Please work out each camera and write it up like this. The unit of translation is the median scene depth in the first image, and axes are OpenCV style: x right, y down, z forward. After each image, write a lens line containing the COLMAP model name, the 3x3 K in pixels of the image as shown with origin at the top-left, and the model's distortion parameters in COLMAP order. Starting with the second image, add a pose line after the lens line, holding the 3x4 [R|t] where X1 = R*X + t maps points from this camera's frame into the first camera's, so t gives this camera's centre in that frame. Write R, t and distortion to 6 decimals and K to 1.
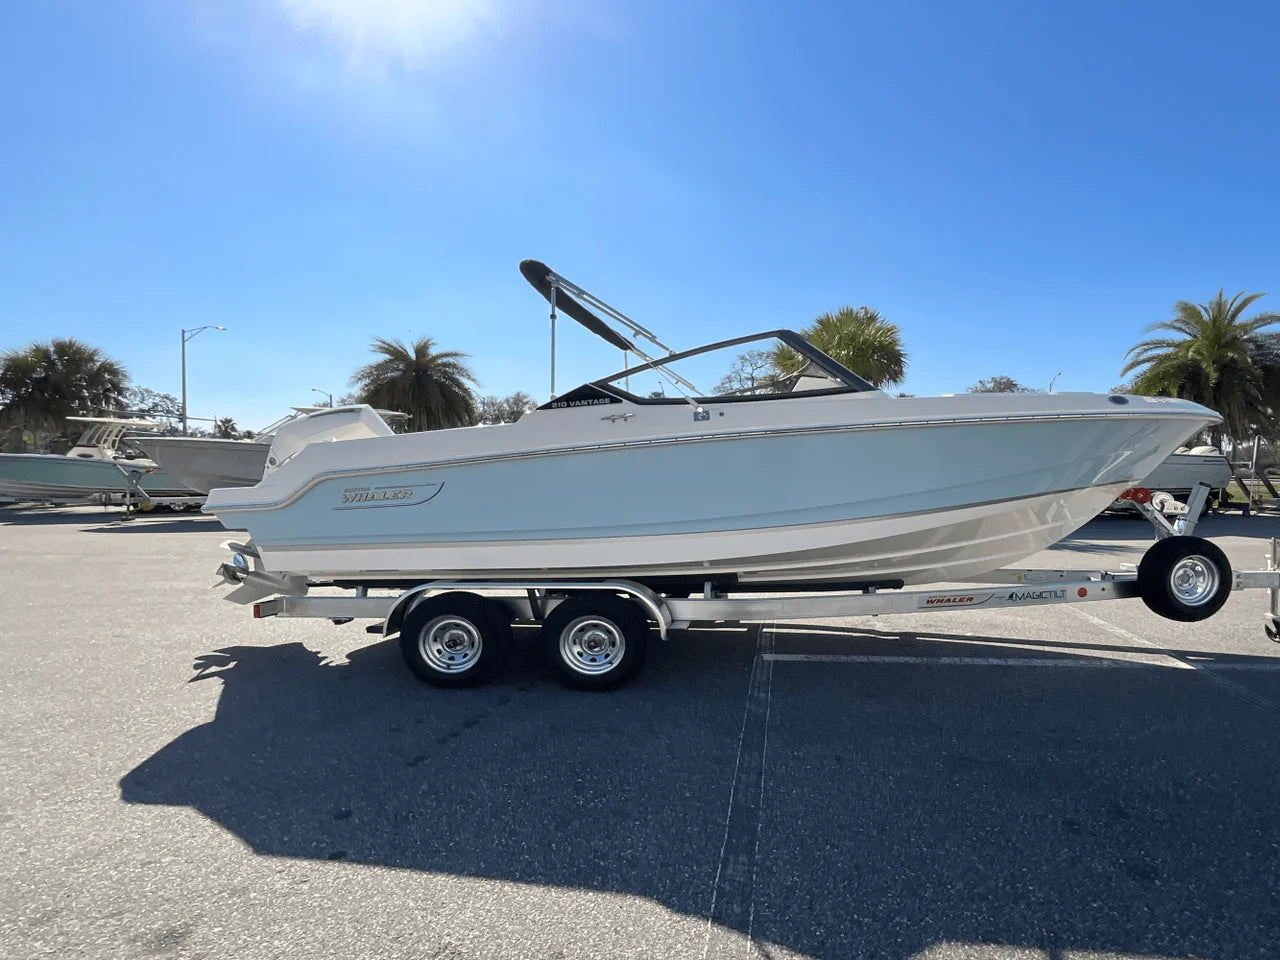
lens RADIAL K [[691.5, 0, 625.4], [0, 691.5, 419.0], [0, 0, 1]] dist [-0.002951, 0.000301]
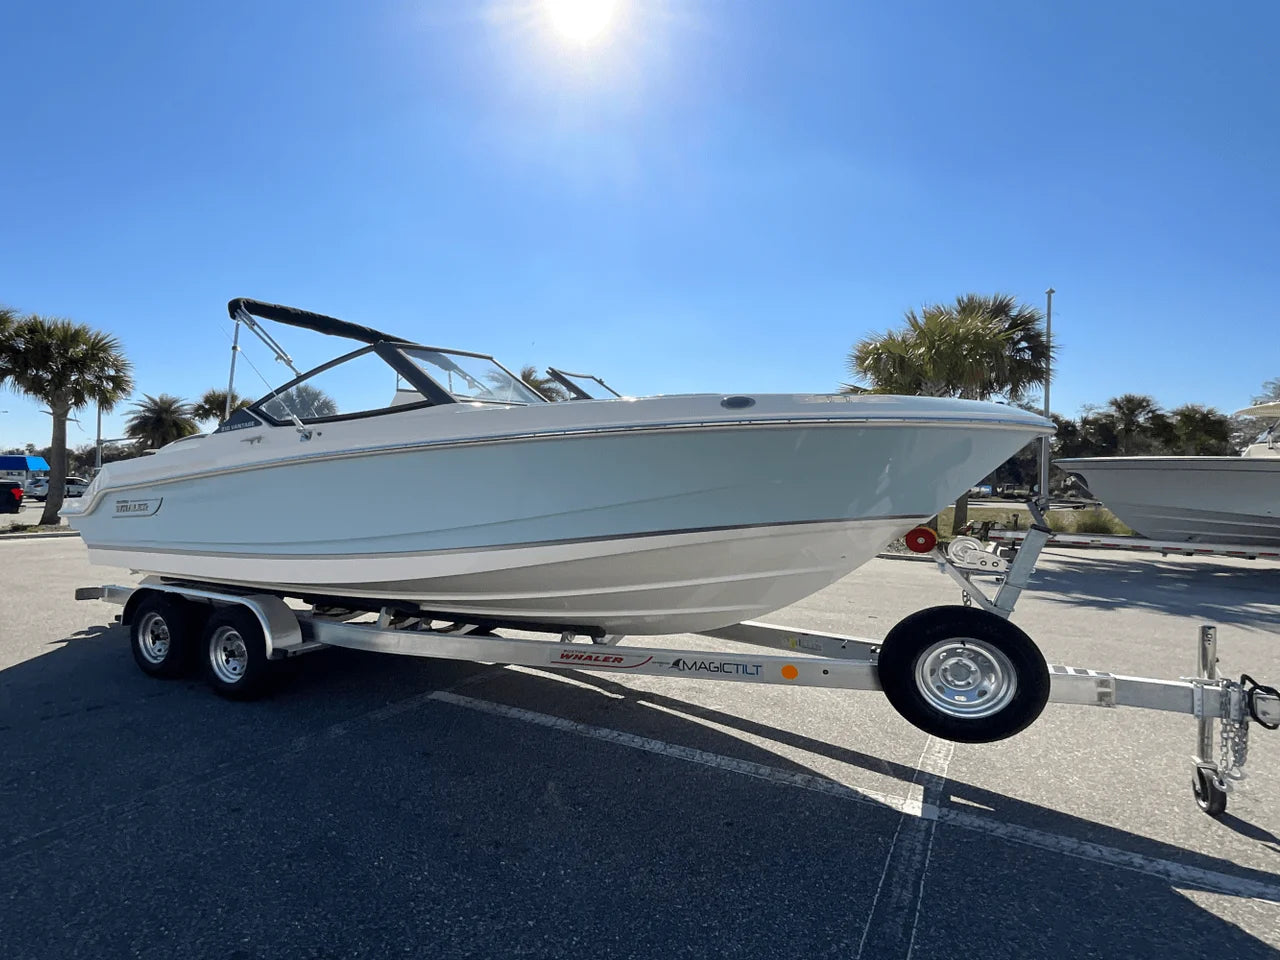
lens RADIAL K [[657.4, 0, 497.7], [0, 657.4, 407.5], [0, 0, 1]] dist [0.000355, 0.001228]
pose [[0.893420, -0.037901, -0.447621, 0.717489], [0.016678, 0.998546, -0.051261, 0.007415], [0.448913, 0.038332, 0.892753, 0.249128]]
